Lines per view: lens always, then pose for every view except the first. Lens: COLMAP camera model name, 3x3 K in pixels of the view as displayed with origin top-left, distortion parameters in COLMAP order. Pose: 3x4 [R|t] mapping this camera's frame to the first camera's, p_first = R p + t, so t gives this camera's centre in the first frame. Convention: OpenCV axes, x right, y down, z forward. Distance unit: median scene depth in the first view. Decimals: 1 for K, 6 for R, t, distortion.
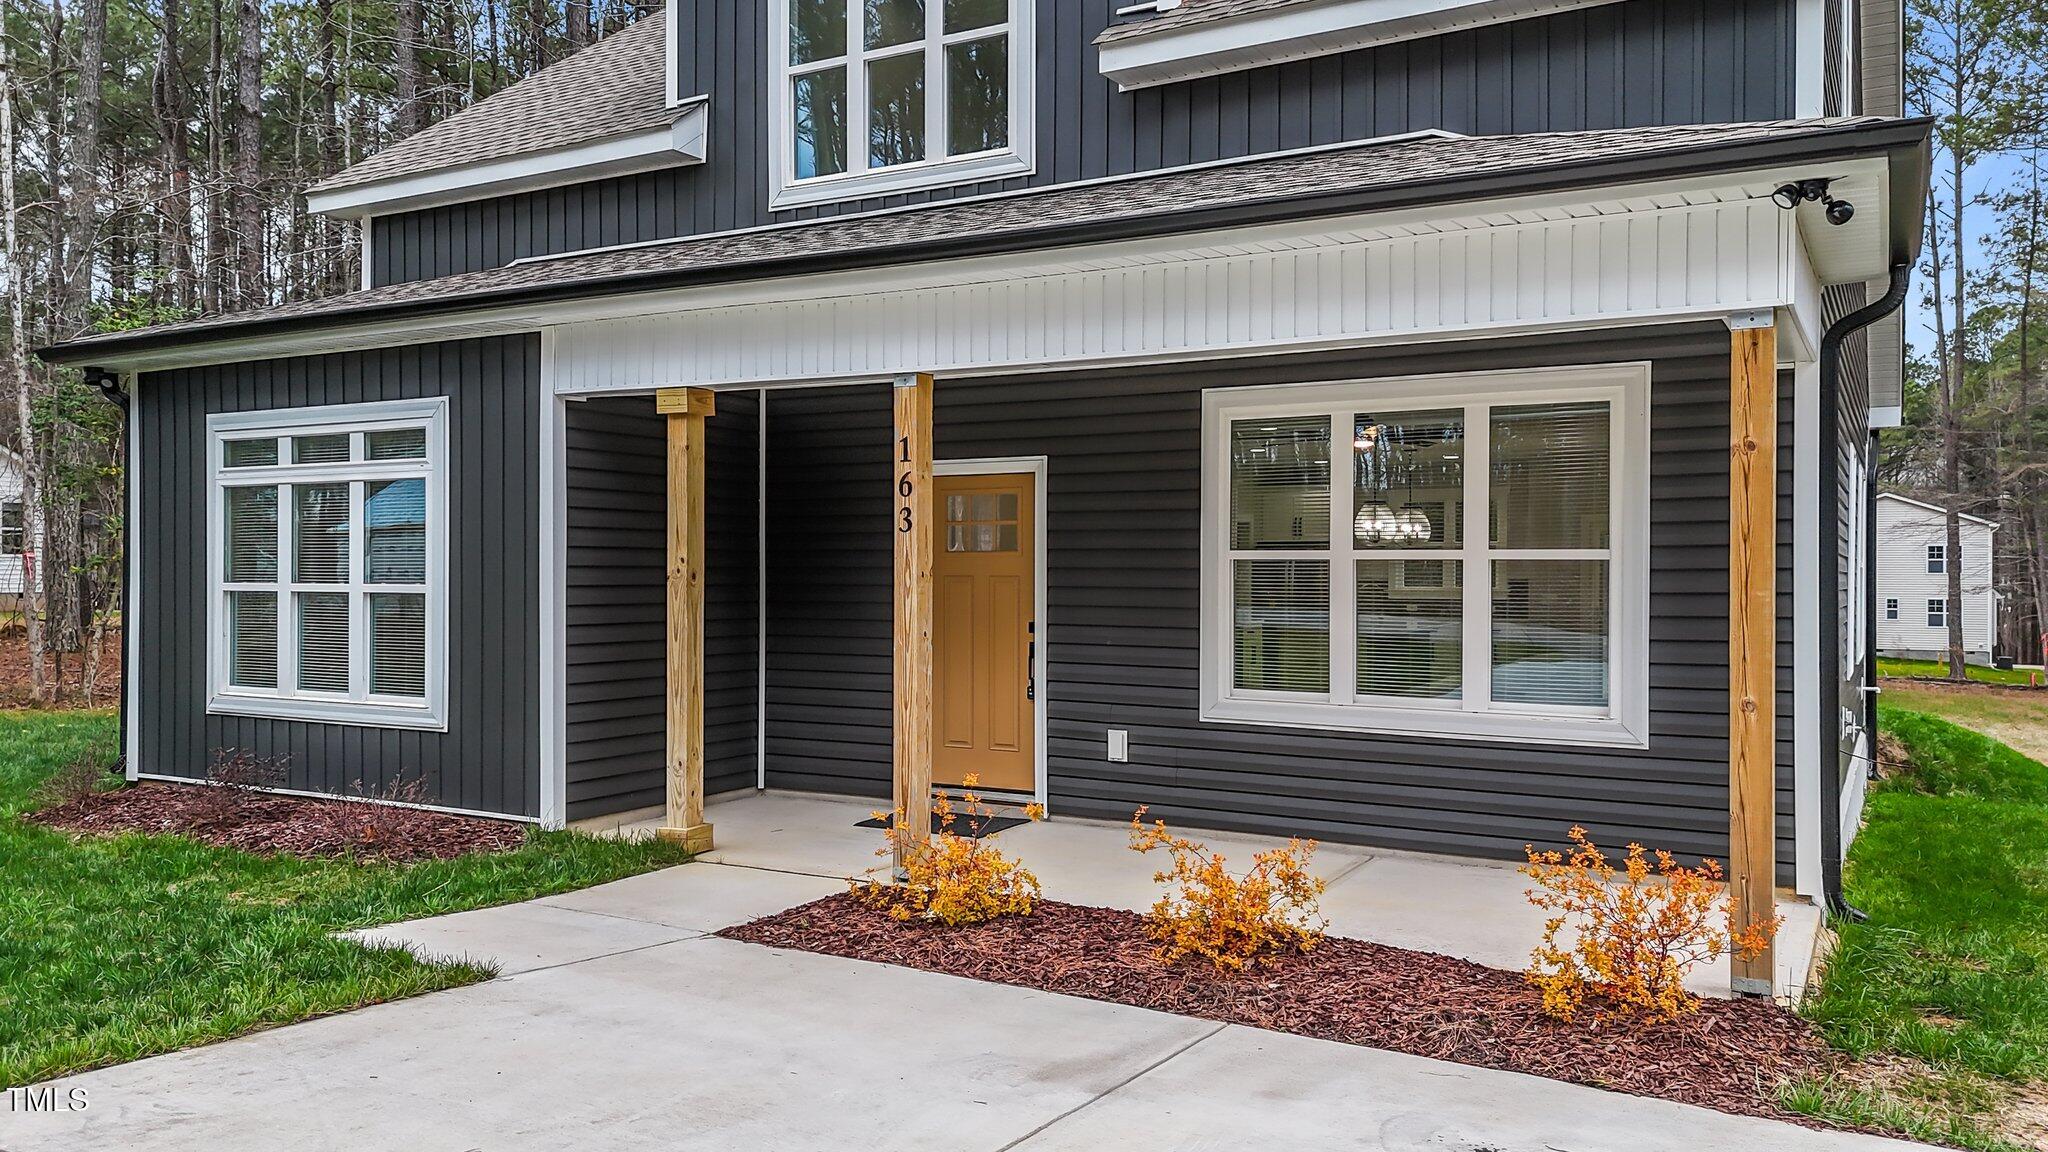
lens RADIAL K [[1491.5, 0, 1057.0], [0, 1491.5, 596.5], [0, 0, 1]] dist [0.050915, -0.000847]
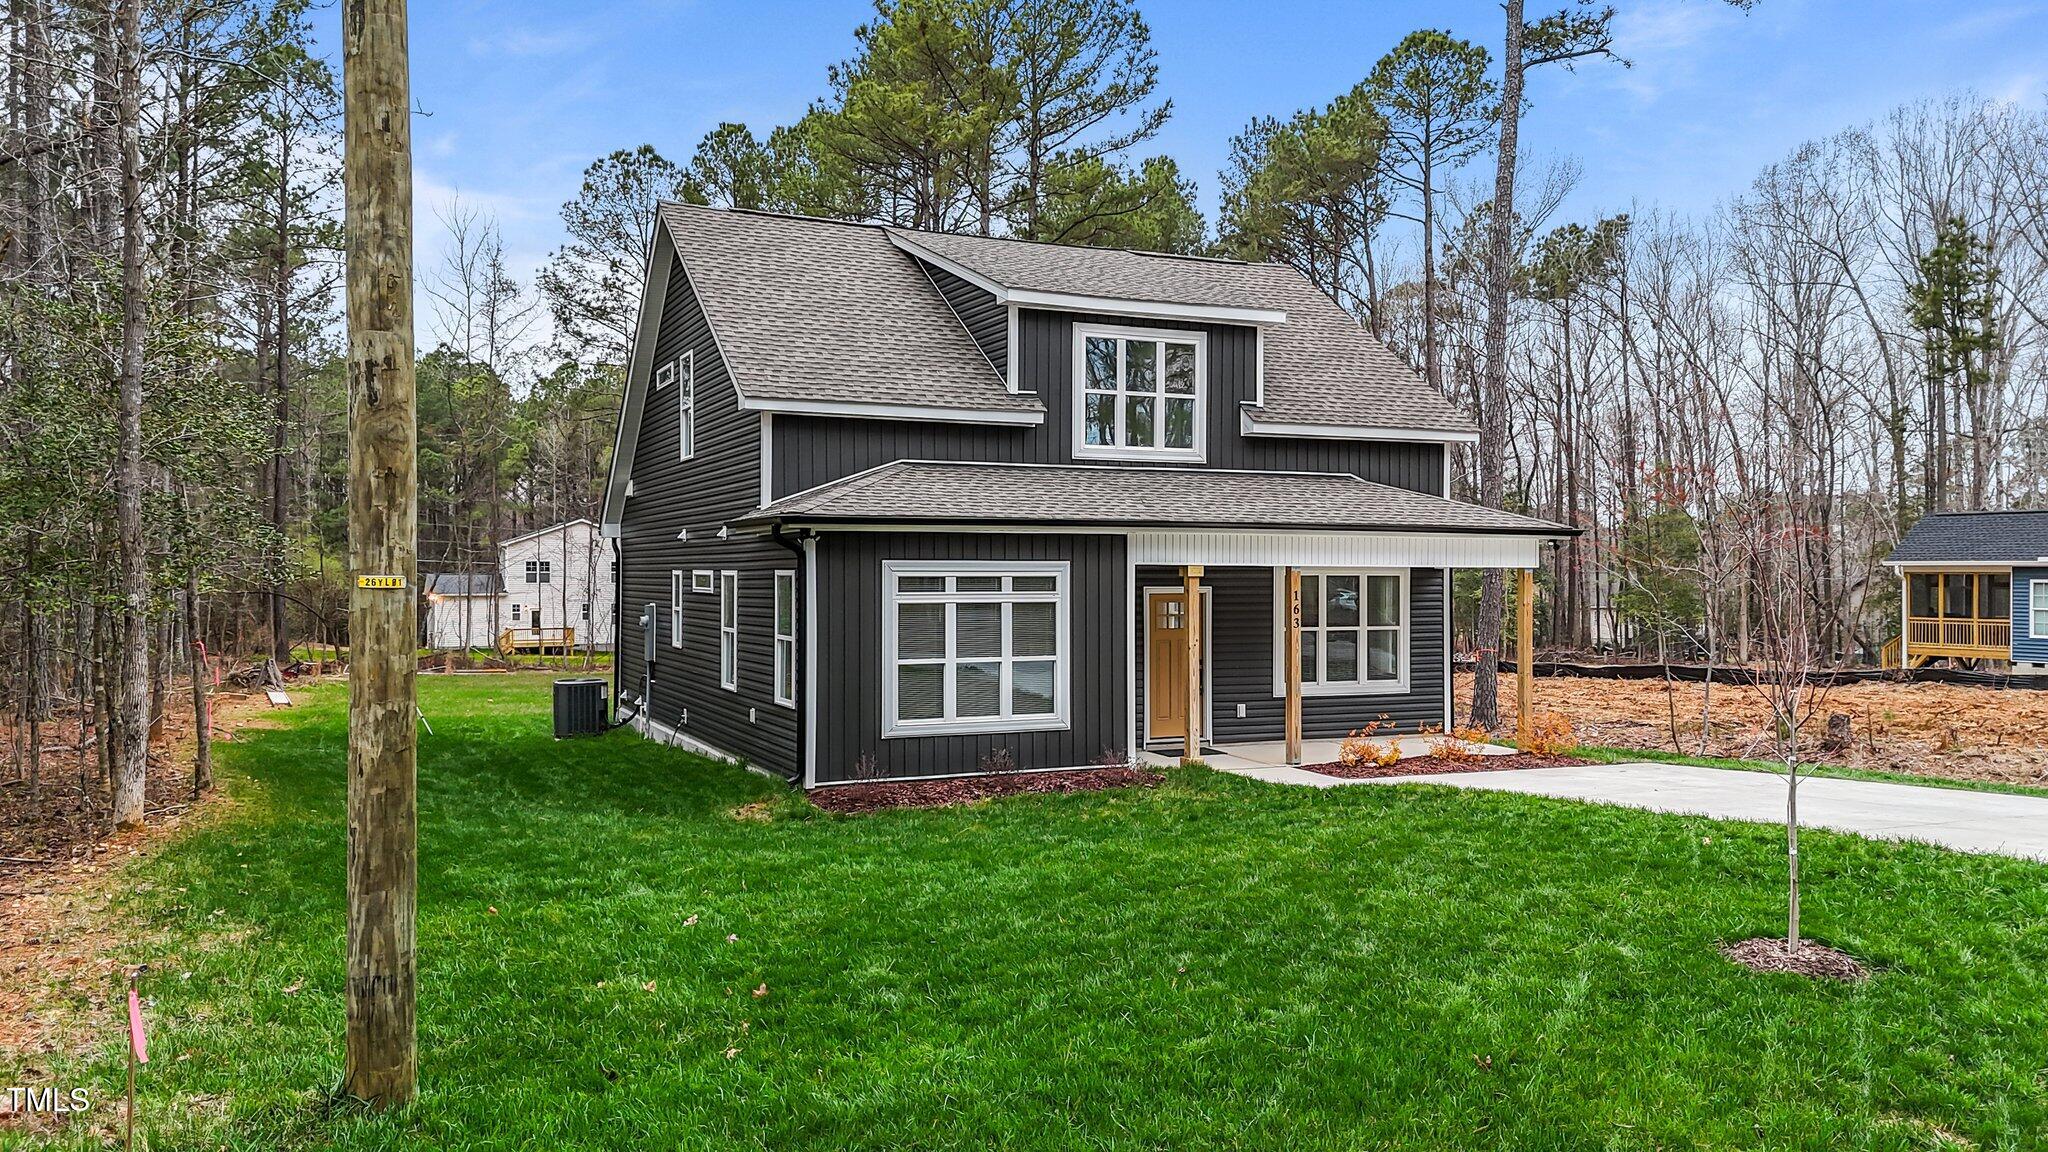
lens RADIAL K [[1513.1, 0, 1024.0], [0, 1513.1, 576.0], [0, 0, 1]] dist [0.007482, -0.001132]
pose [[0.593028, -0.004409, 0.805169, -2.047676], [0.009769, 0.999951, -0.001719, -0.110154], [-0.805122, 0.008885, 0.593042, -0.142593]]
